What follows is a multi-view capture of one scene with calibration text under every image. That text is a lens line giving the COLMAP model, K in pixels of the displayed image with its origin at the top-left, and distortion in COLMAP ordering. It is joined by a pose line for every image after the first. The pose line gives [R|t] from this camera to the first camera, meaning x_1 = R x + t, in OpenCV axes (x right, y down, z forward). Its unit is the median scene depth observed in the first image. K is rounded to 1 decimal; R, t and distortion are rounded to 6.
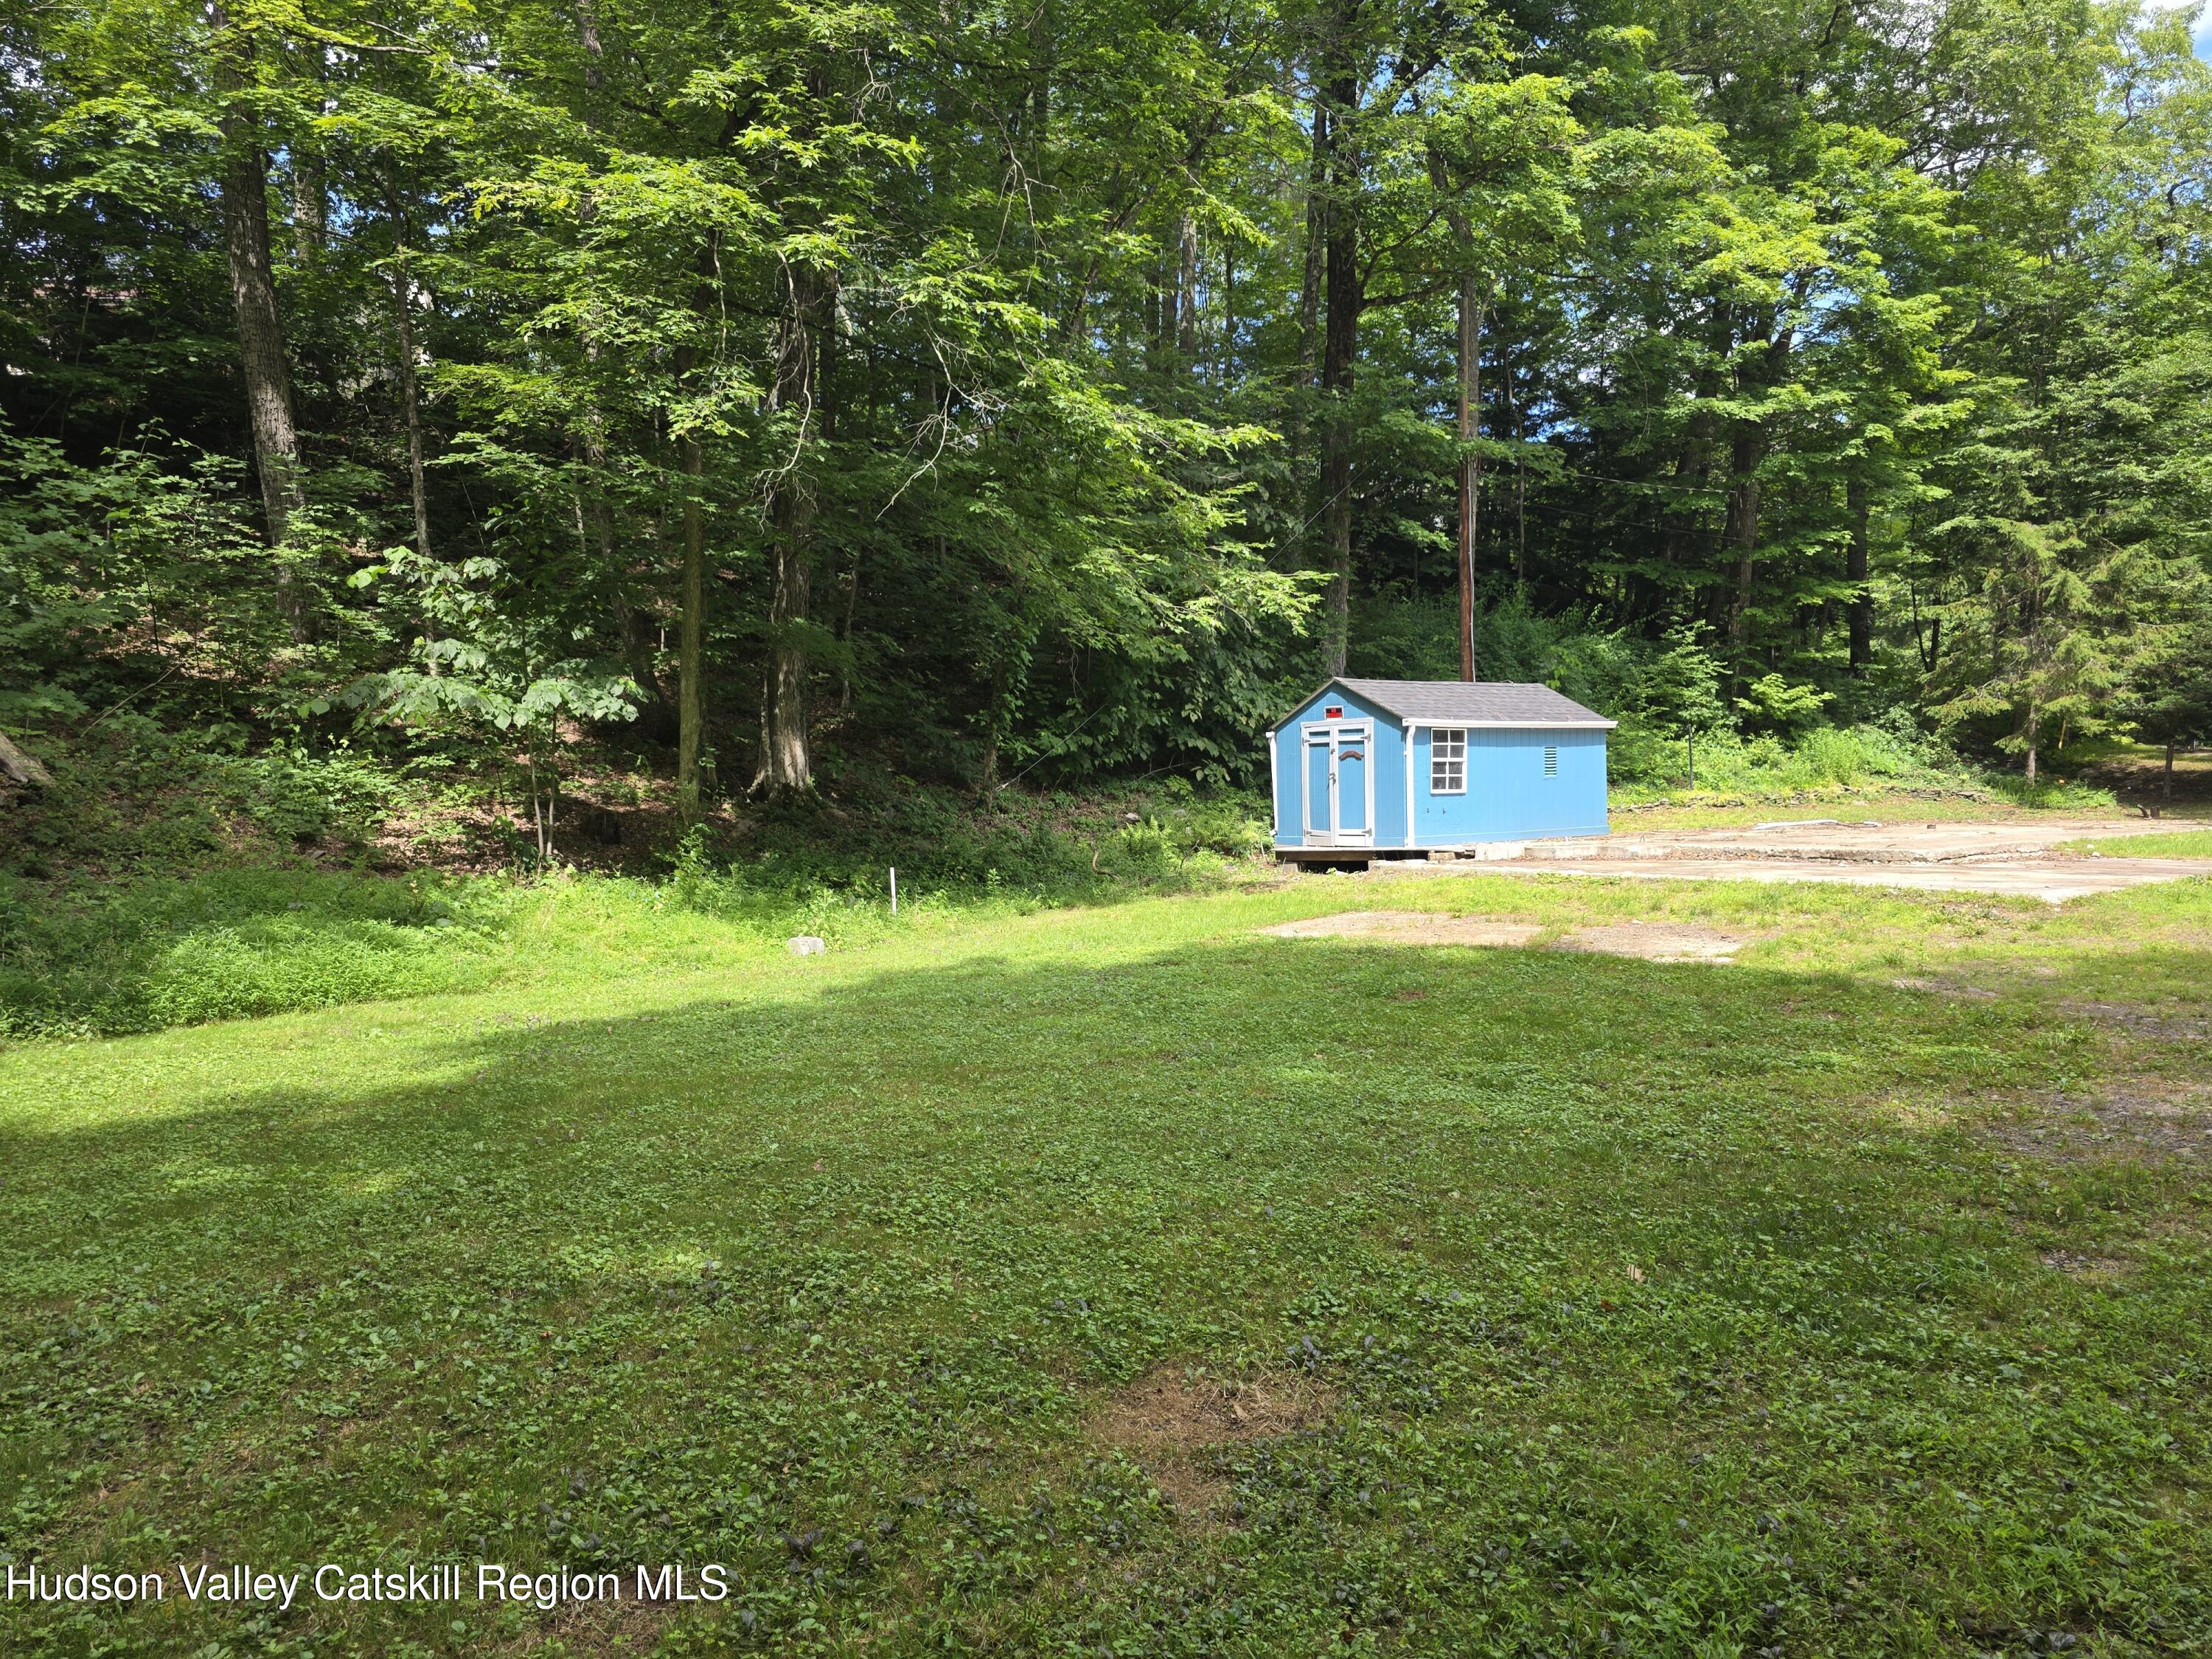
lens RADIAL K [[1460.3, 0, 1105.2], [0, 1460.3, 821.6], [0, 0, 1]] dist [0.010887, -0.022880]
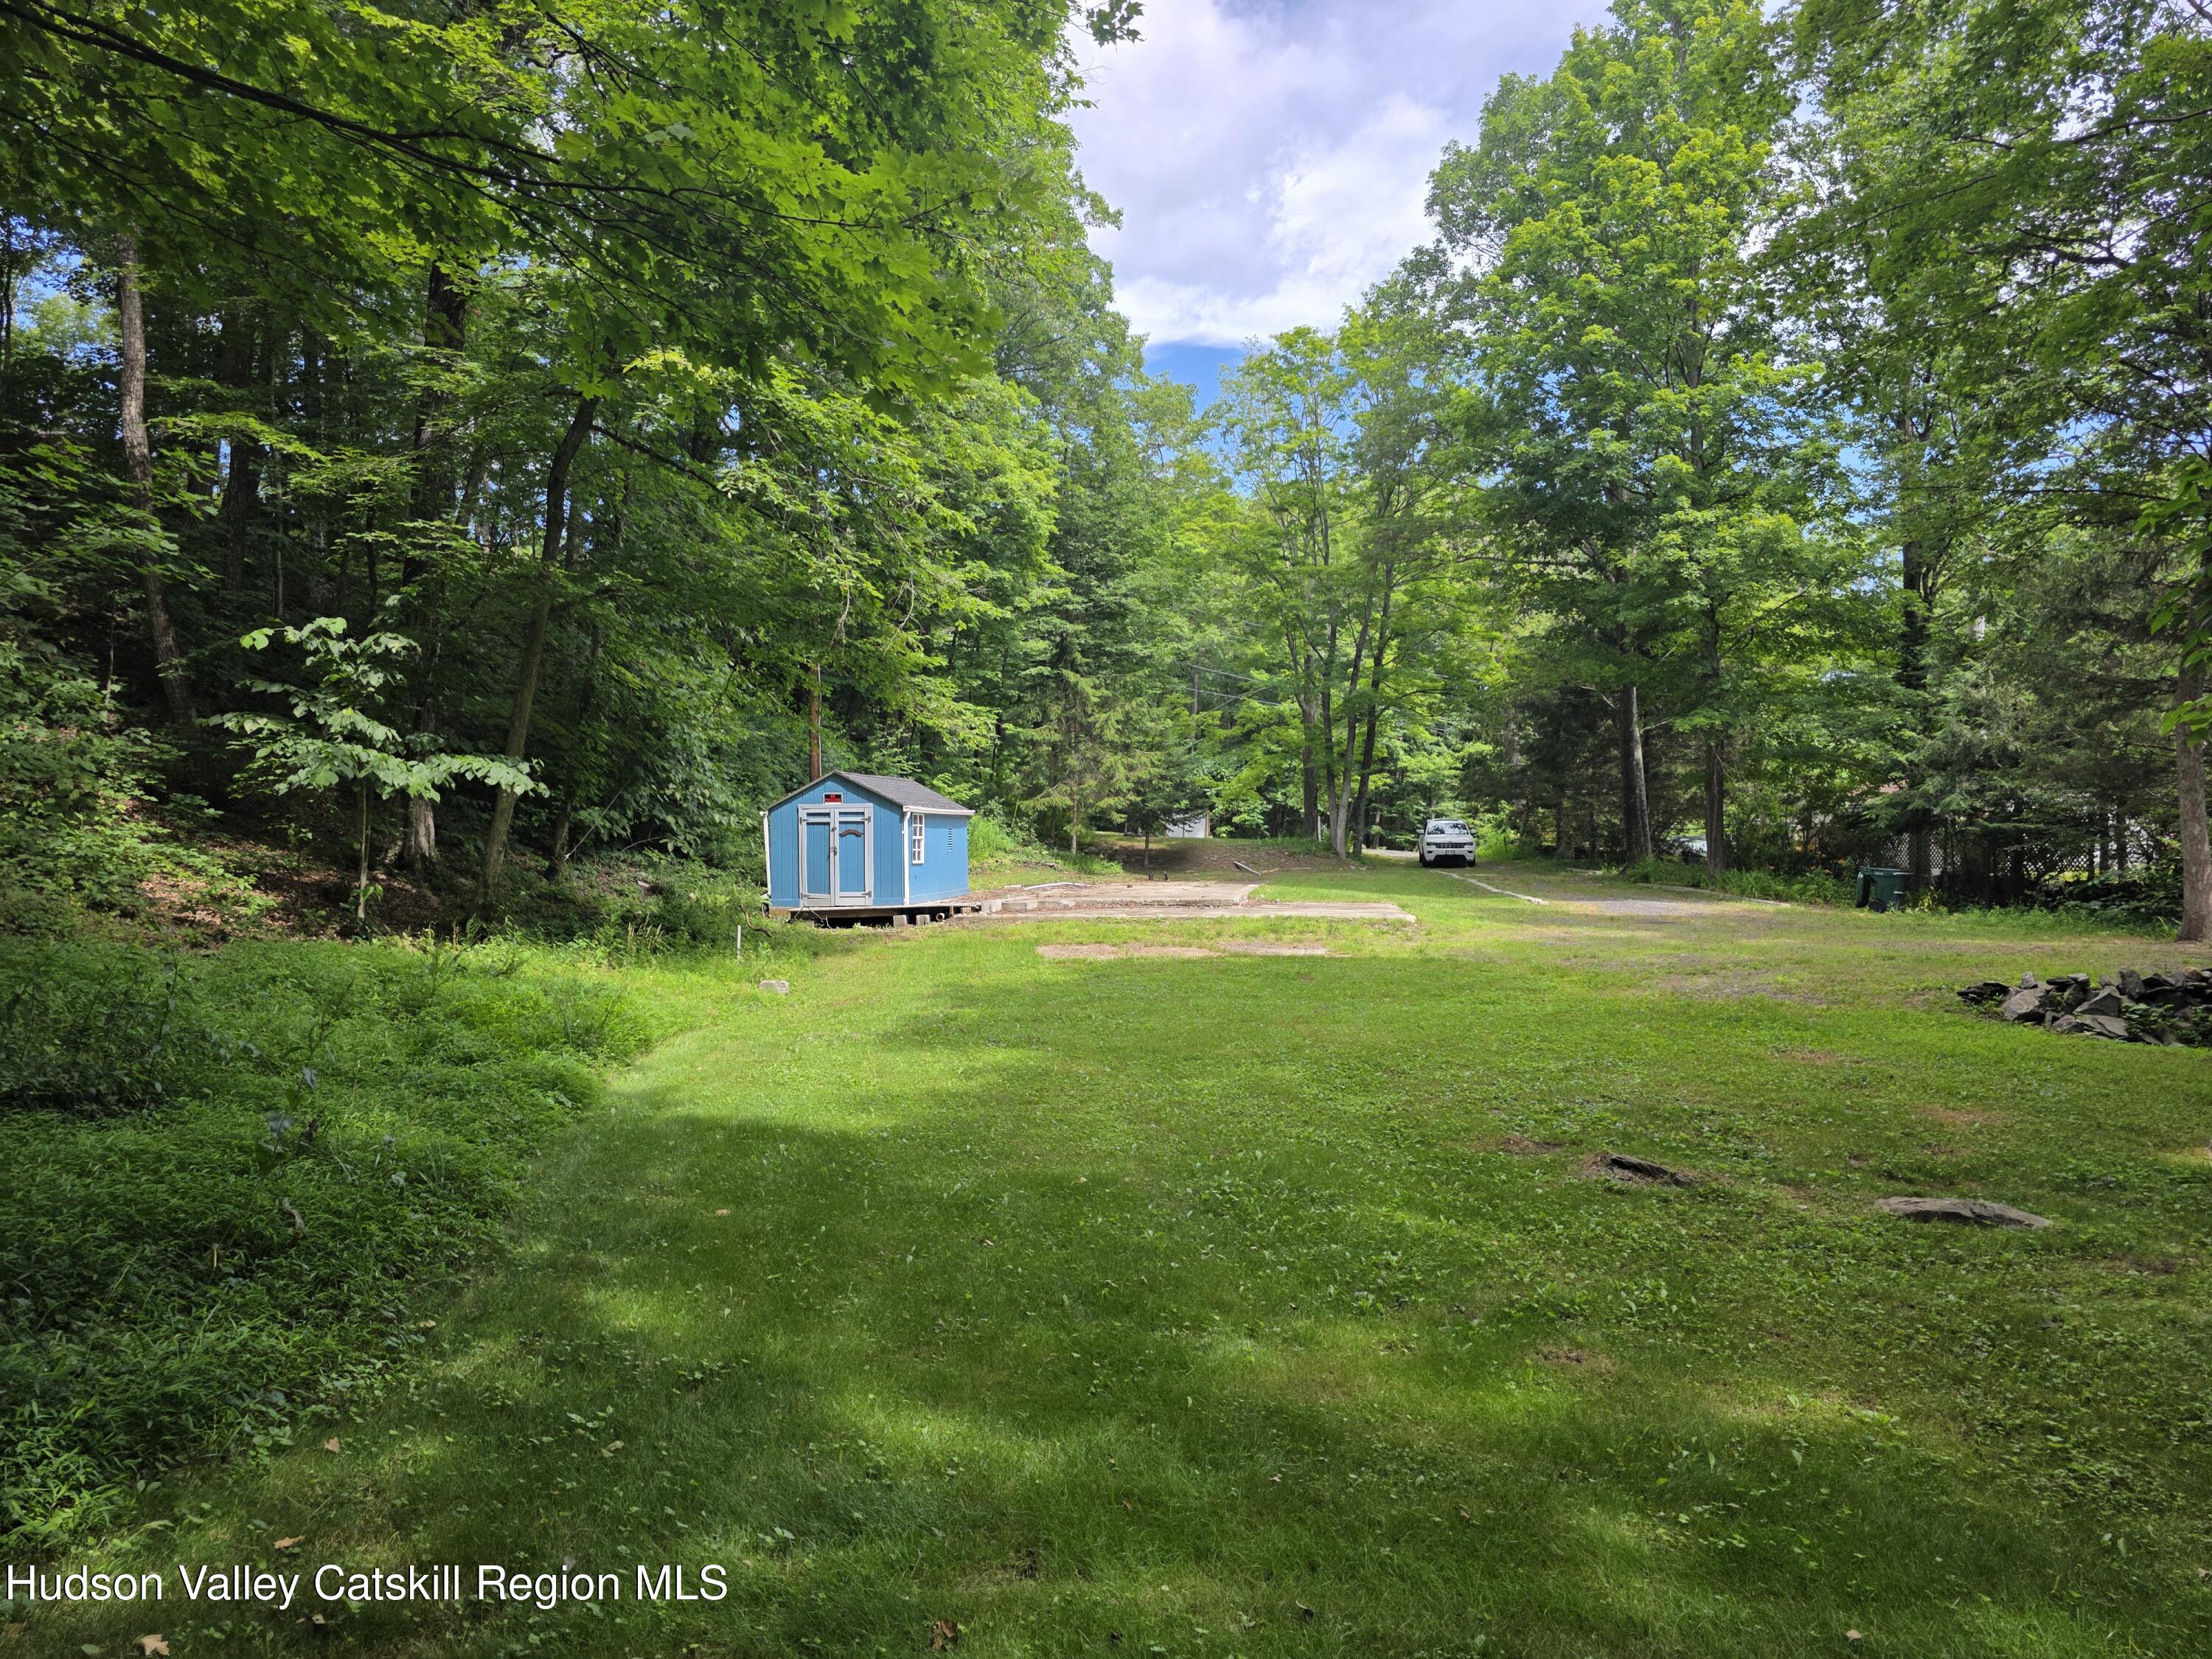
lens RADIAL K [[1460.3, 0, 1099.1], [0, 1460.3, 848.0], [0, 0, 1]] dist [0.010887, -0.022880]
pose [[0.707916, 0.009415, 0.706234, -0.546525], [0.011792, 0.999614, -0.025146, 0.001386], [-0.706198, 0.026129, 0.707532, -0.033486]]
